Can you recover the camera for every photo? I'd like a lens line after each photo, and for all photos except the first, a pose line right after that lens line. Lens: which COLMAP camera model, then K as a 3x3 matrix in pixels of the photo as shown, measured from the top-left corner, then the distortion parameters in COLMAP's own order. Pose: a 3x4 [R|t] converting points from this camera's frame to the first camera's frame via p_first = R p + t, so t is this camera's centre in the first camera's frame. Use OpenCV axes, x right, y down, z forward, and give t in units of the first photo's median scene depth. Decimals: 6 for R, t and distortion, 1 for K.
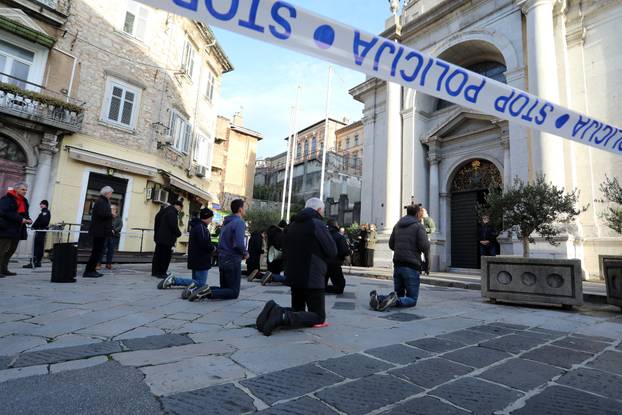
lens RADIAL K [[348.5, 0, 305.6], [0, 348.5, 199.5], [0, 0, 1]] dist [-0.005234, 0.003831]
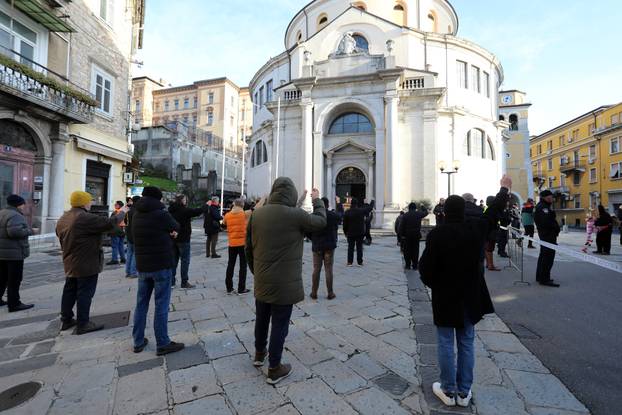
lens RADIAL K [[312.9, 0, 313.3], [0, 312.9, 200.9], [0, 0, 1]] dist [-0.014338, 0.013346]
pose [[0.776685, -0.022748, 0.629479, -0.670610], [-0.069215, 0.990214, 0.121185, -0.113954], [-0.626075, -0.137692, 0.767509, -0.169955]]
